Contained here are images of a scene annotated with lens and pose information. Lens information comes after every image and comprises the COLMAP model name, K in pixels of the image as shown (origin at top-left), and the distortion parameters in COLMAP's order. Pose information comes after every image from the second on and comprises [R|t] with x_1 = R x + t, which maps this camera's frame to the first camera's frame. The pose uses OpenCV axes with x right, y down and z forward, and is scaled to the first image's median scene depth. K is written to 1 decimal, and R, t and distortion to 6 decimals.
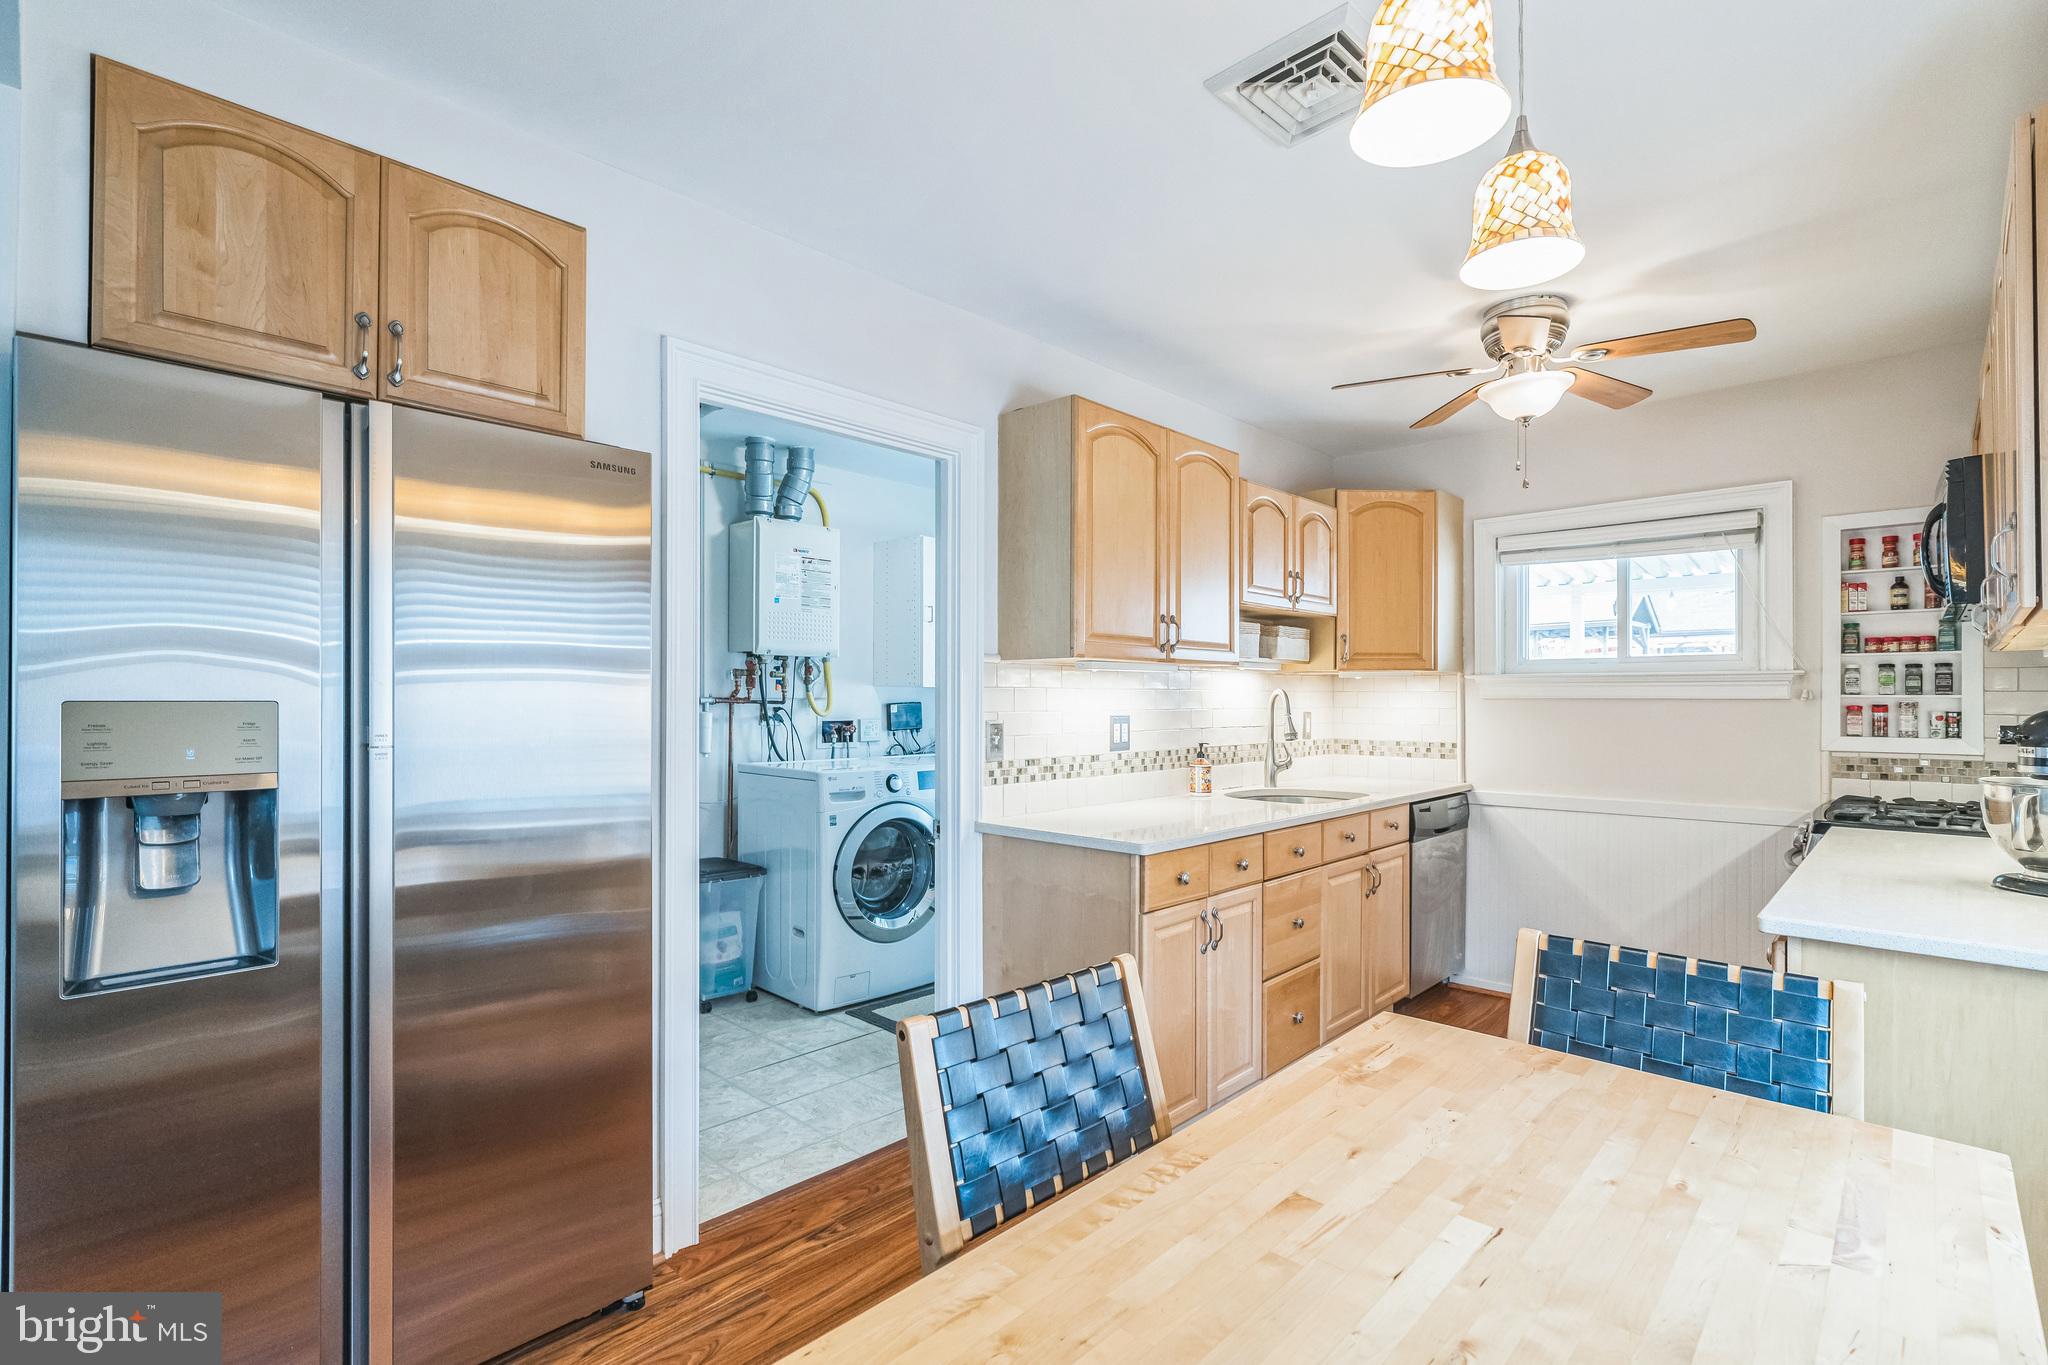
lens RADIAL K [[949.3, 0, 1034.6], [0, 949.3, 694.2], [0, 0, 1]] dist [-0.001442, 0.000493]
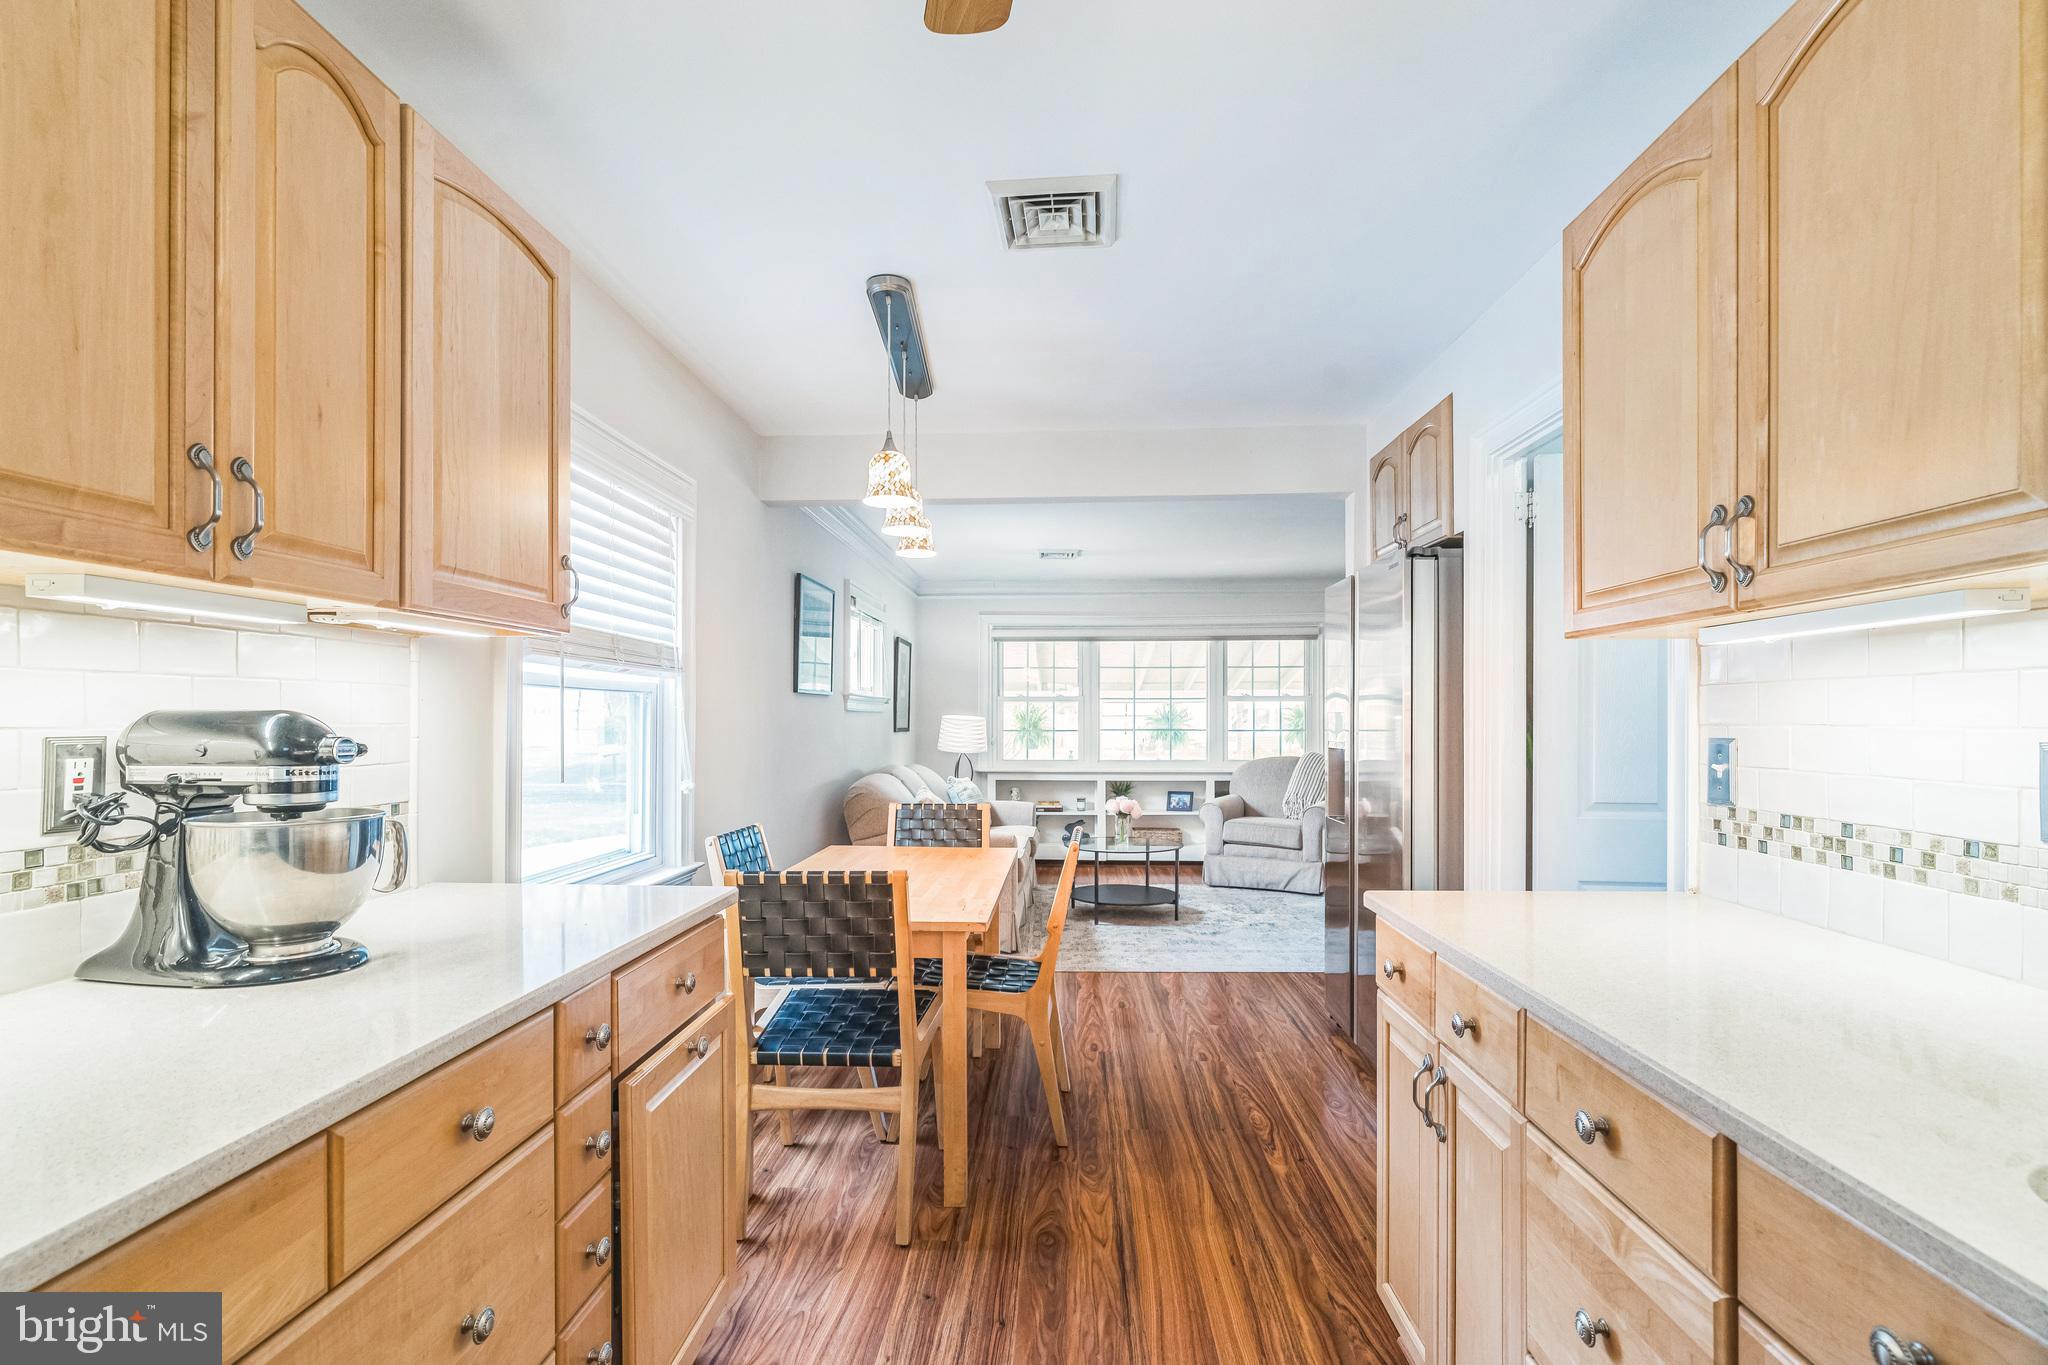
lens RADIAL K [[924.7, 0, 1022.7], [0, 924.7, 721.1], [0, 0, 1]] dist [-0.000005, 0.000069]
pose [[-0.764594, 0.001995, -0.644509, 0.613002], [0.004369, 0.999988, -0.002089, 0.014022], [0.644497, -0.004413, -0.764594, 1.044252]]
